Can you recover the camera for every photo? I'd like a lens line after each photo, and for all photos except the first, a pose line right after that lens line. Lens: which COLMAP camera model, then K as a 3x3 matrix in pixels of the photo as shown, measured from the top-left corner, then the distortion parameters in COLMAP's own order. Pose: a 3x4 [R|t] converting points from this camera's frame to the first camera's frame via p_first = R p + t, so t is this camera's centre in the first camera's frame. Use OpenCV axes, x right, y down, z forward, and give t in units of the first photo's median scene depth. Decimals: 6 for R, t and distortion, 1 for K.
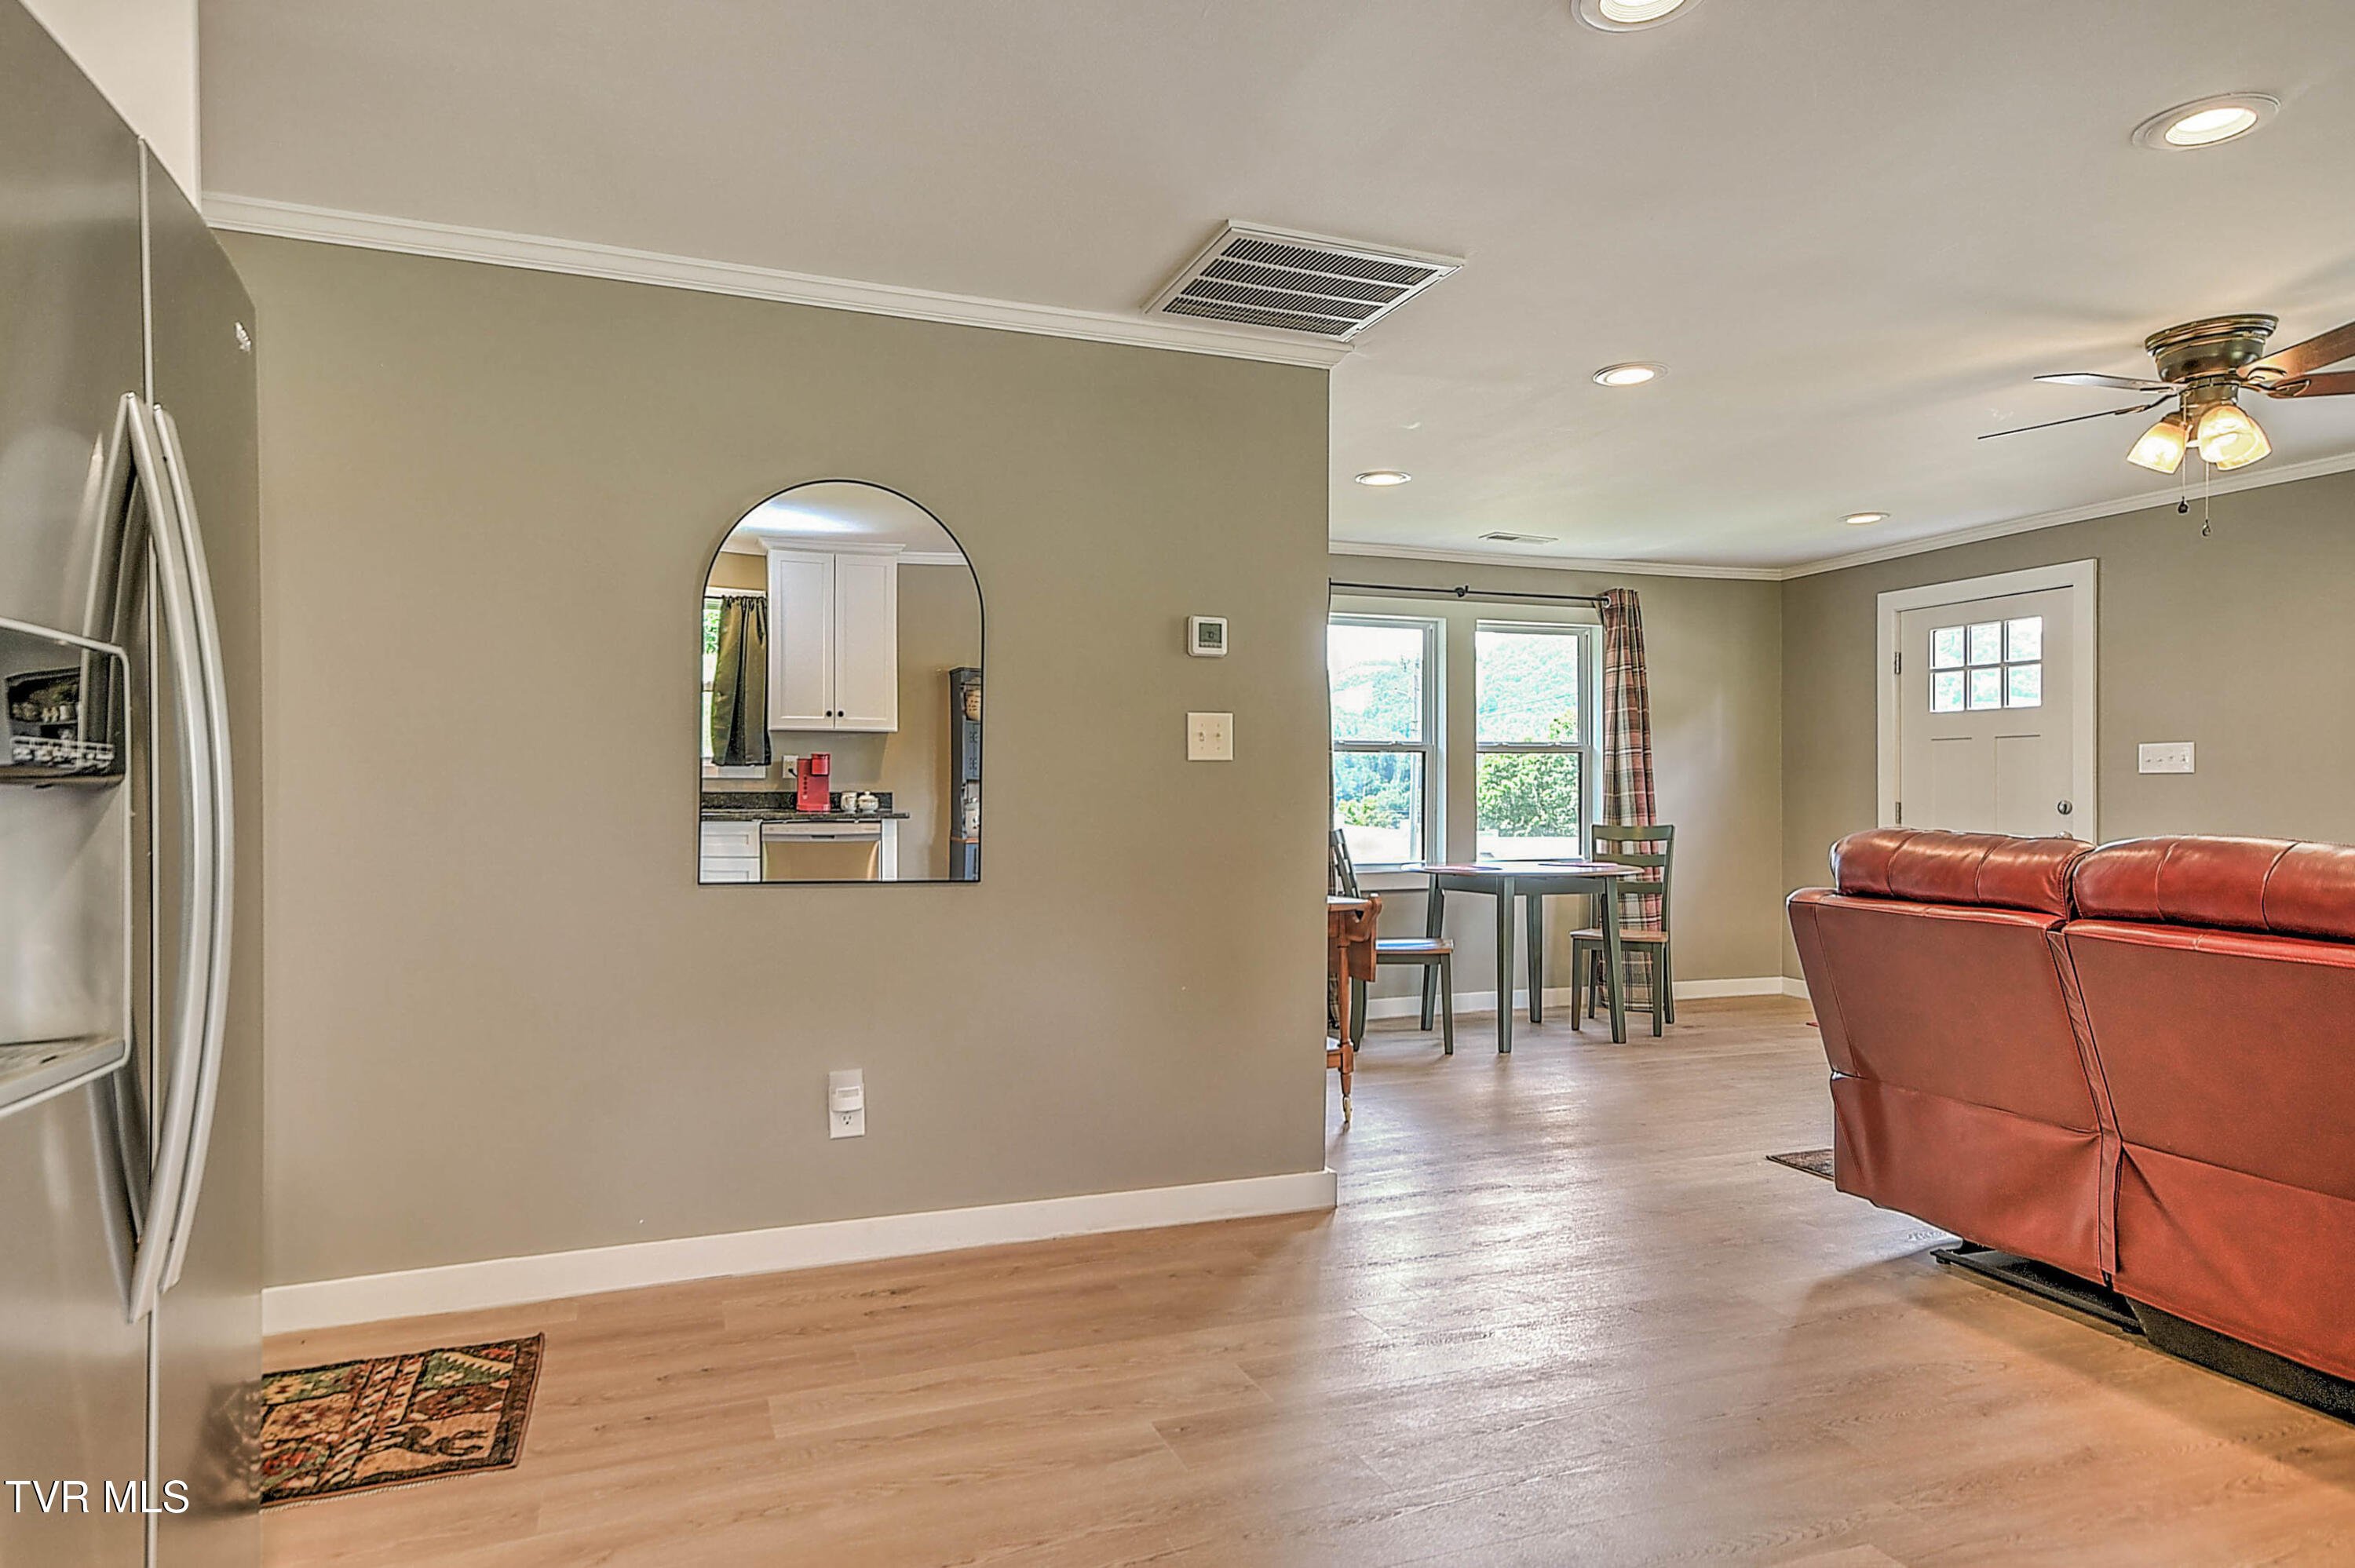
lens RADIAL K [[1388.0, 0, 1191.8], [0, 1388.0, 793.6], [0, 0, 1]] dist [0.031692, 0.003870]
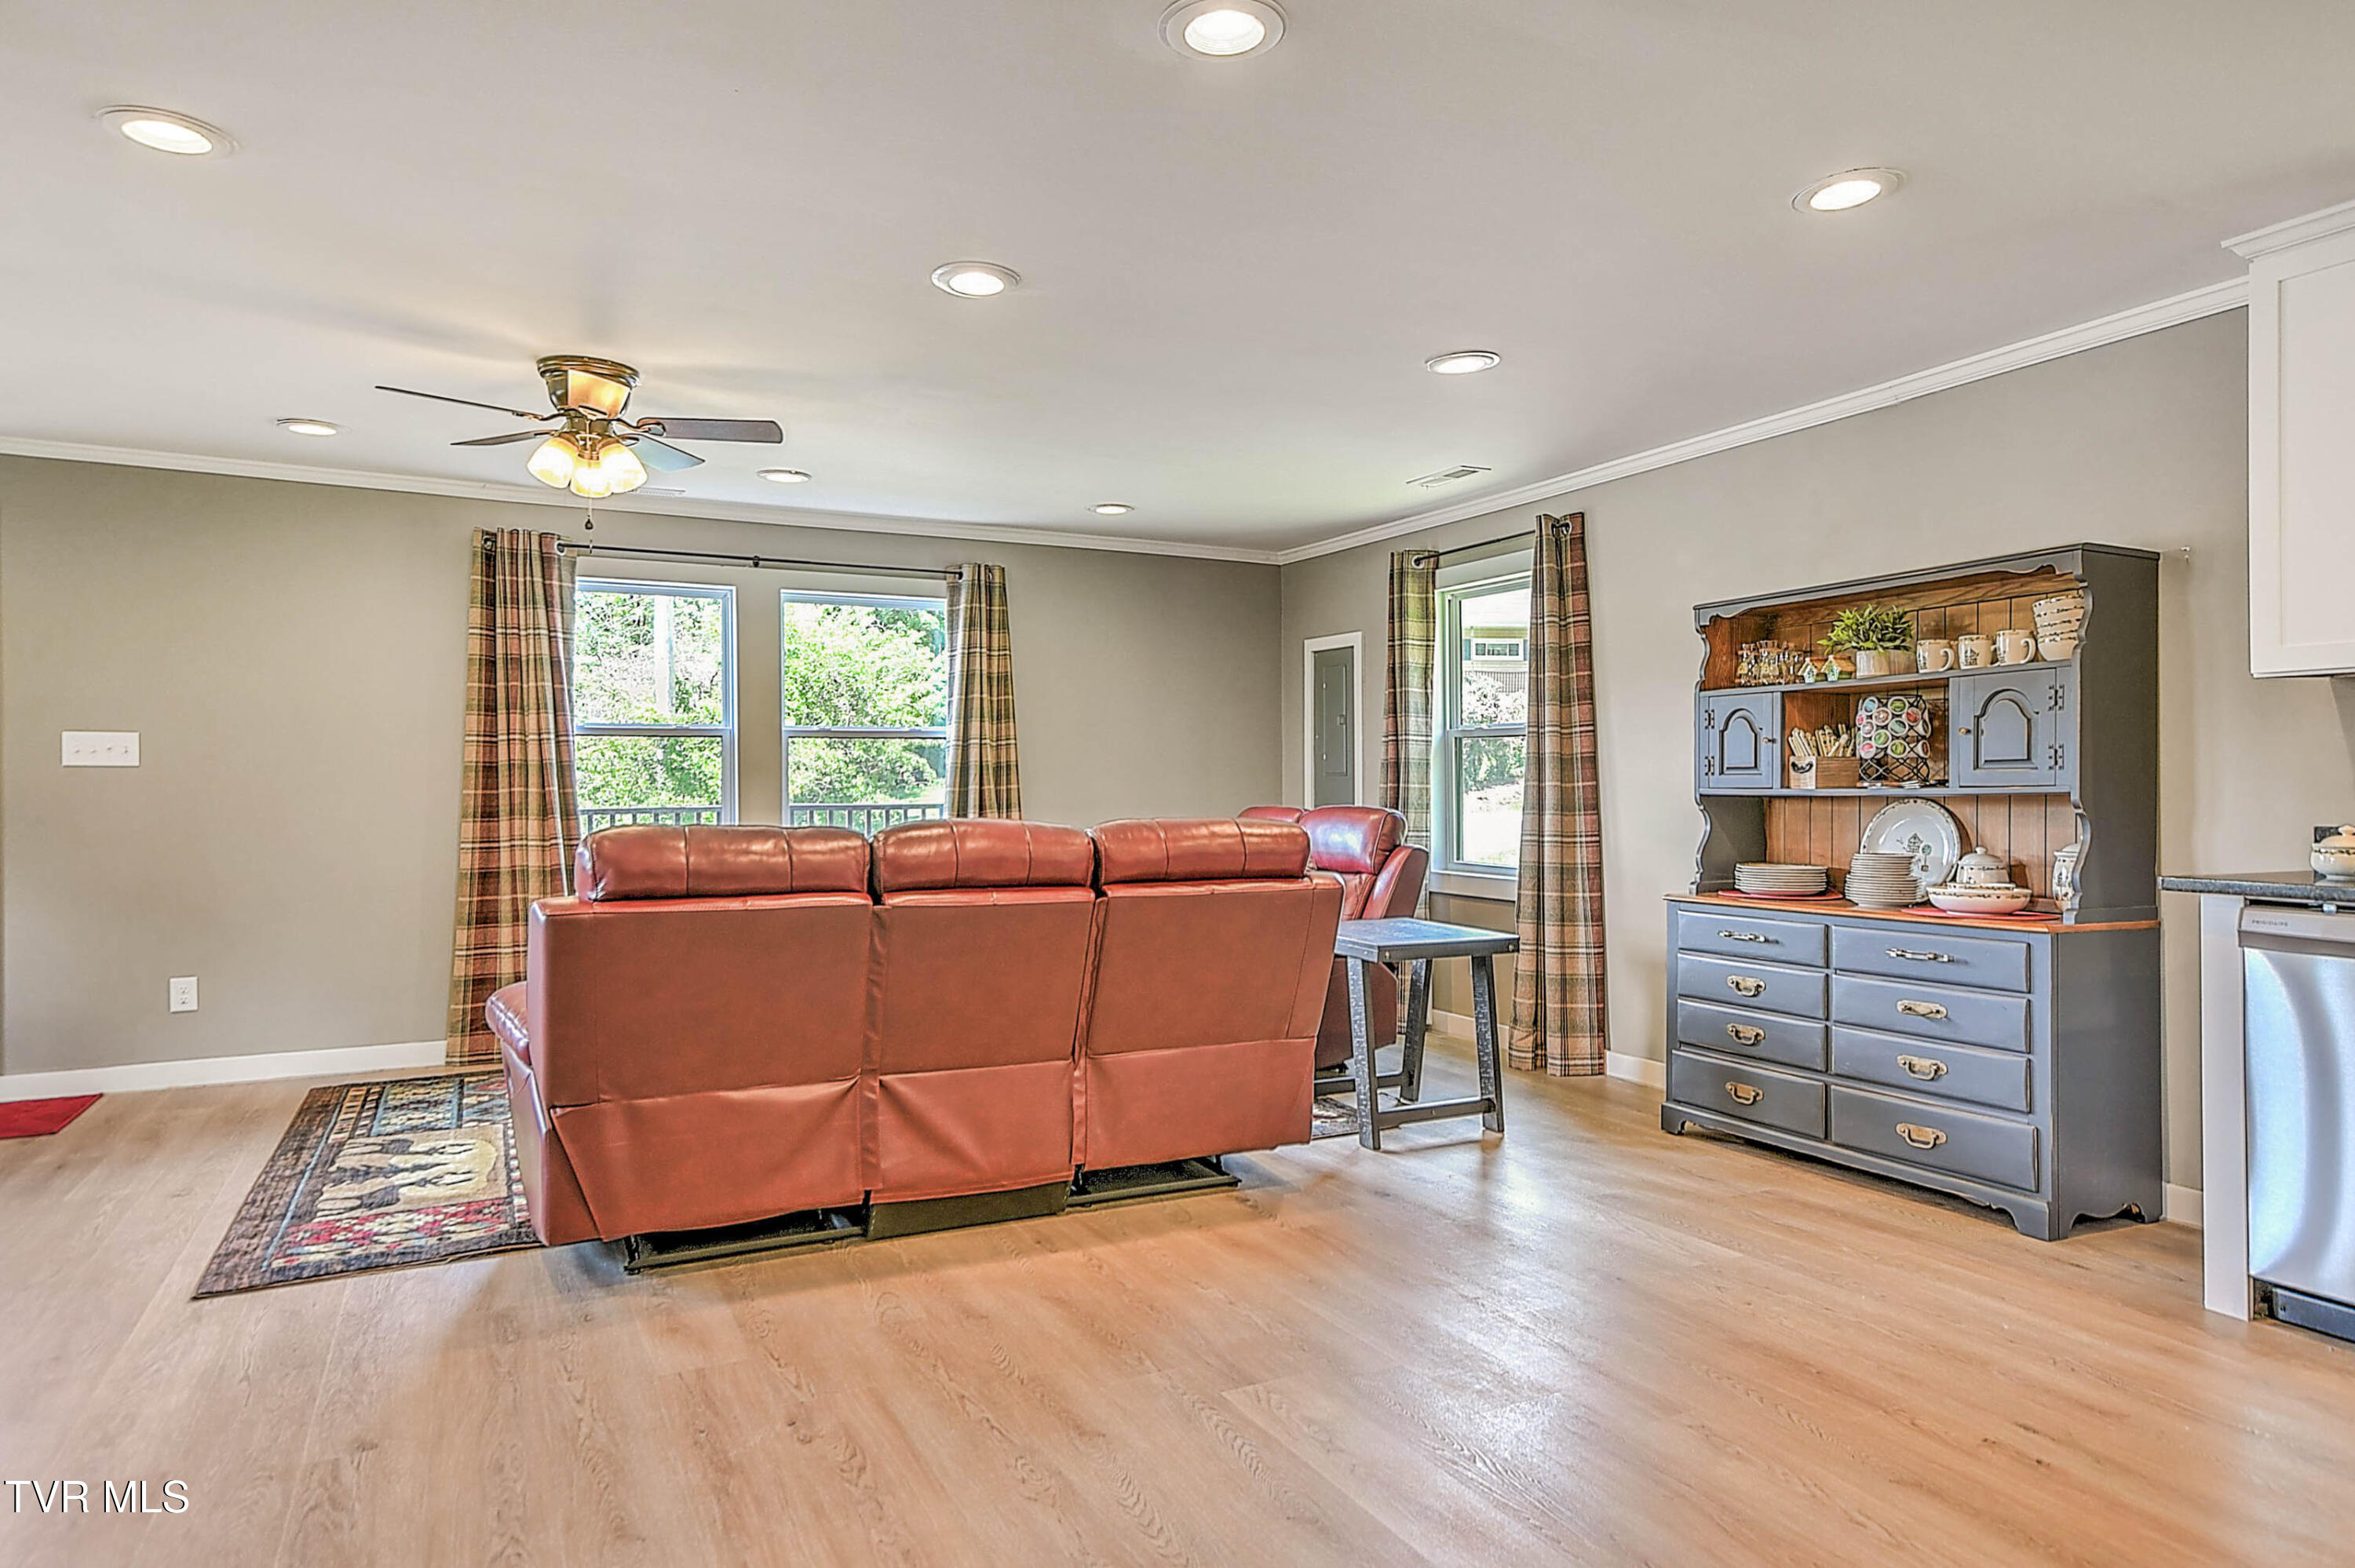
lens RADIAL K [[1388.0, 0, 1171.9], [0, 1388.0, 788.8], [0, 0, 1]] dist [0.031692, 0.003870]
pose [[-0.097154, -0.003316, 0.995264, -0.230965], [0.004051, 0.999985, 0.003727, -0.000847], [-0.995261, 0.004394, -0.097139, 0.366330]]
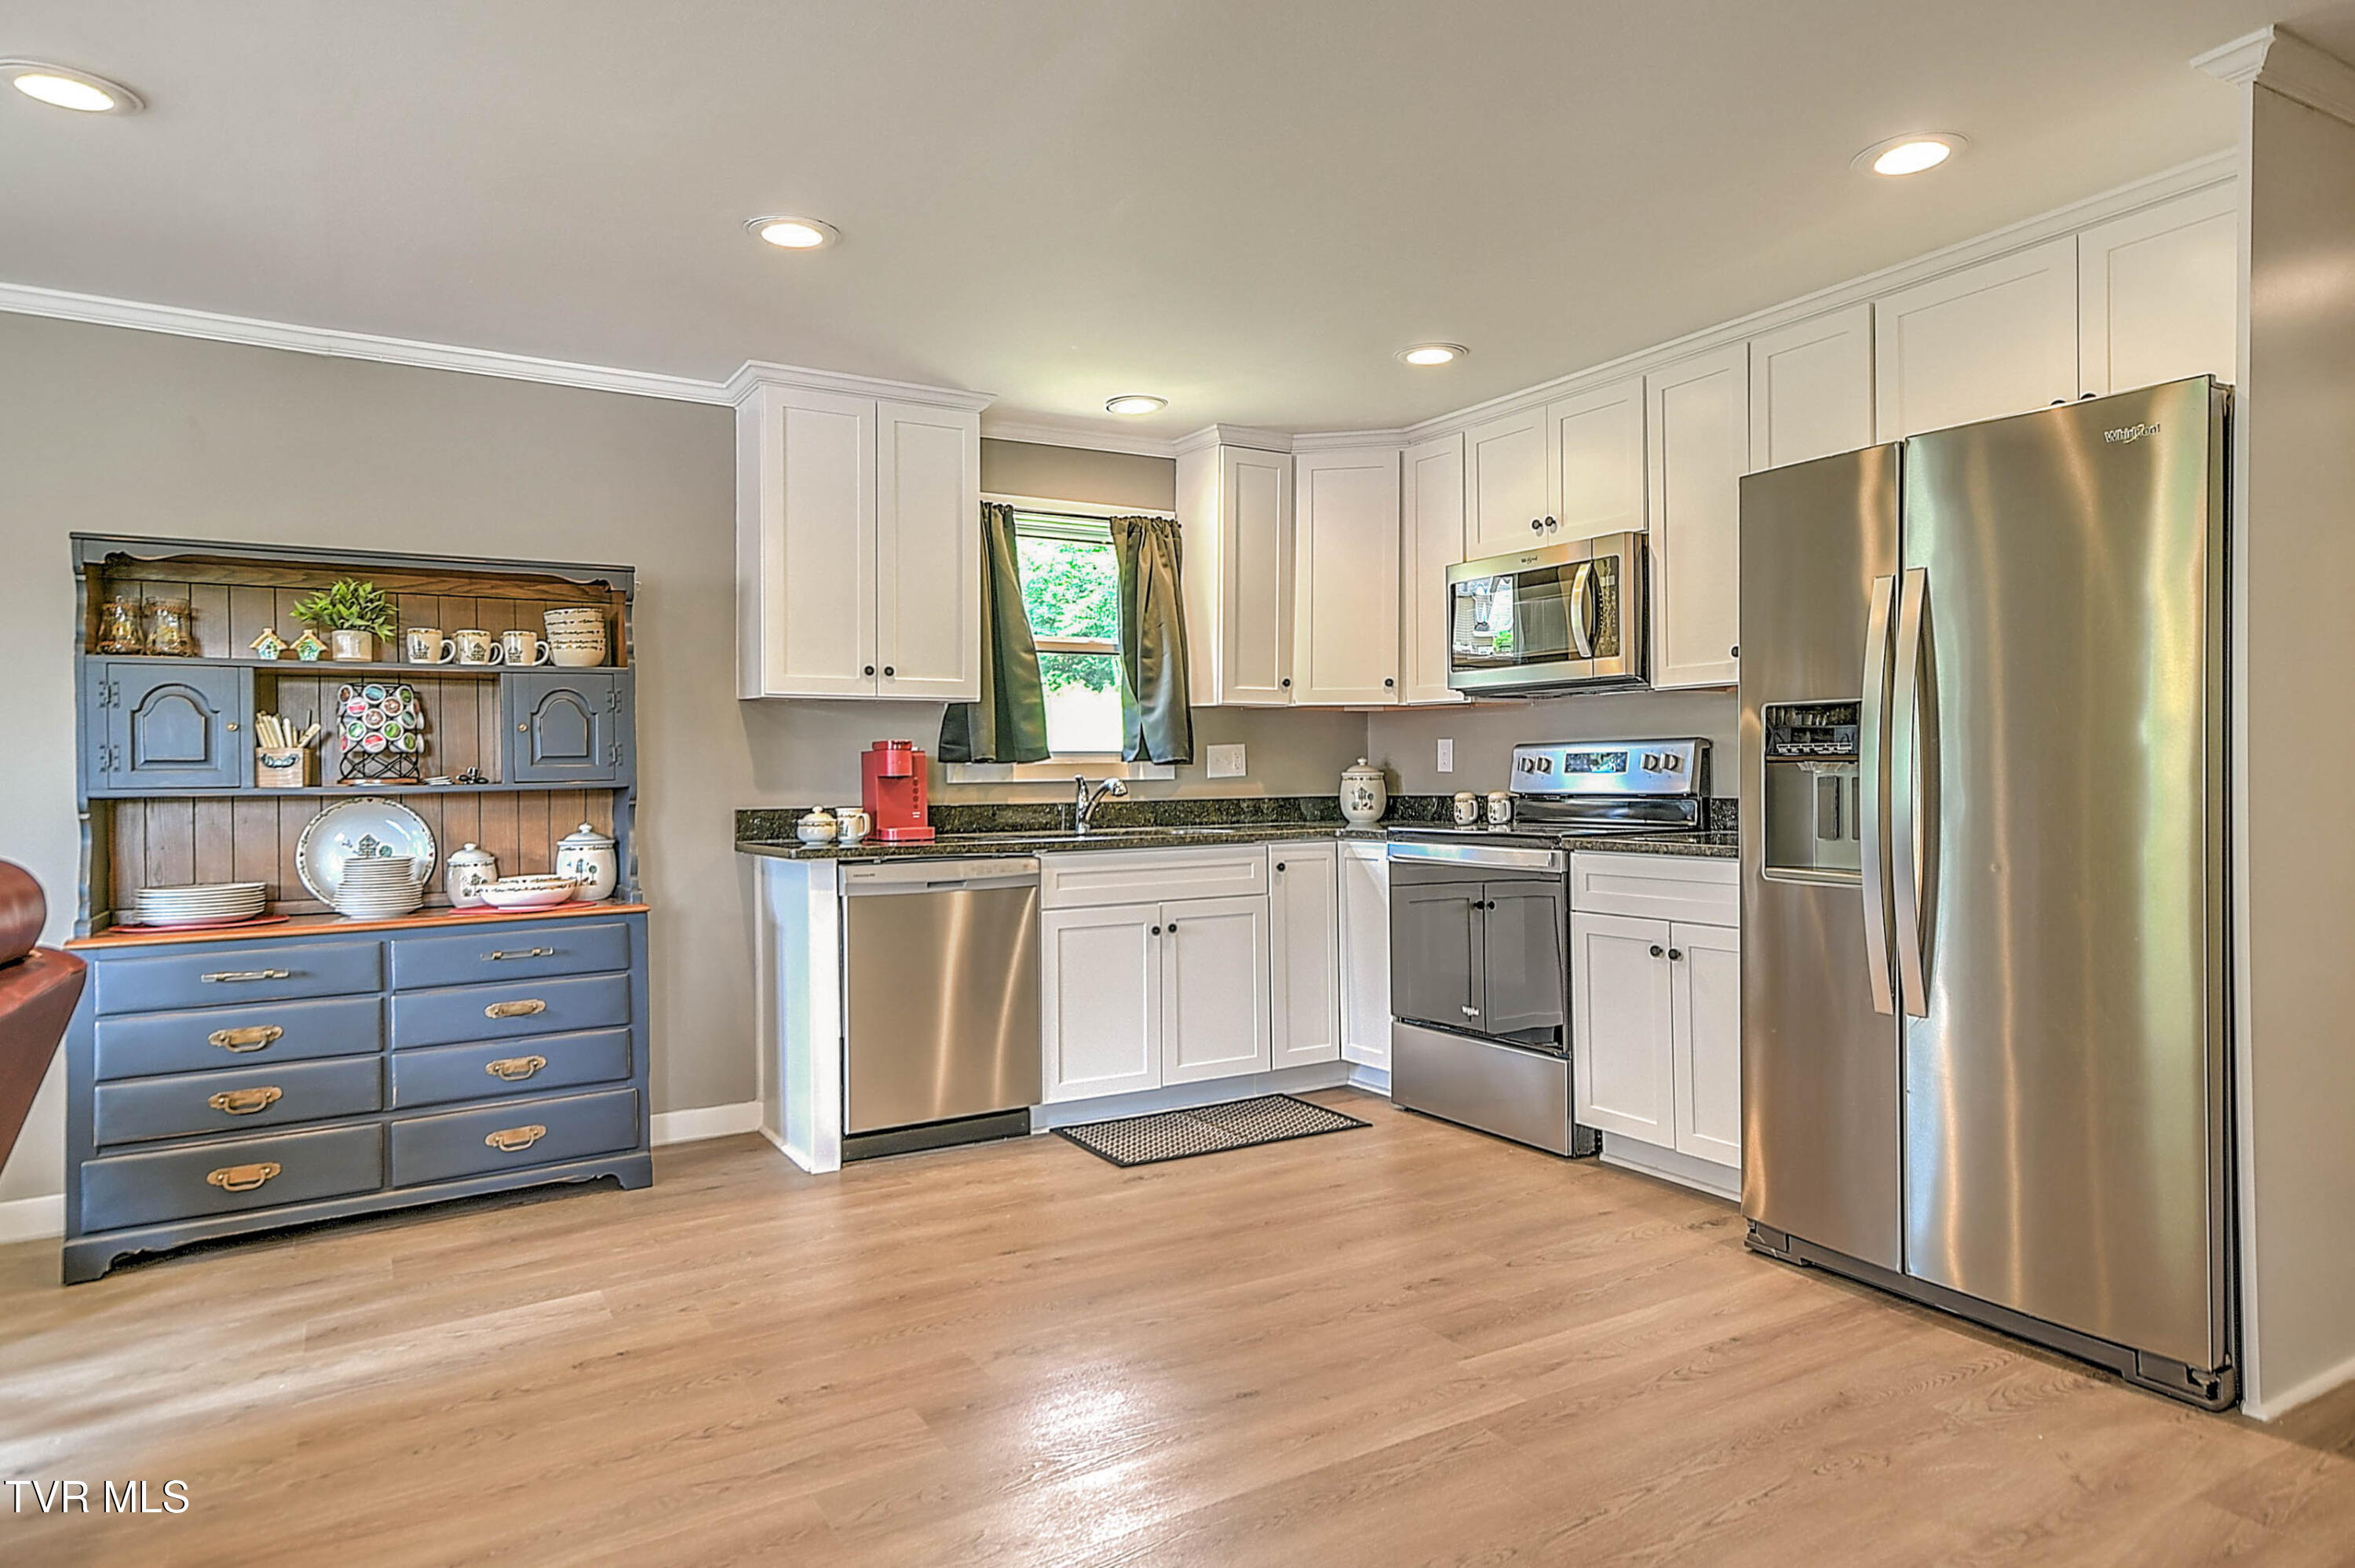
lens RADIAL K [[1388.0, 0, 1186.9], [0, 1388.0, 763.8], [0, 0, 1]] dist [0.031692, 0.003870]
pose [[-0.985451, 0.008580, -0.169745, 0.131621], [0.009478, 0.999945, -0.004483, -0.000560], [0.169697, -0.006026, -0.985478, 0.601804]]
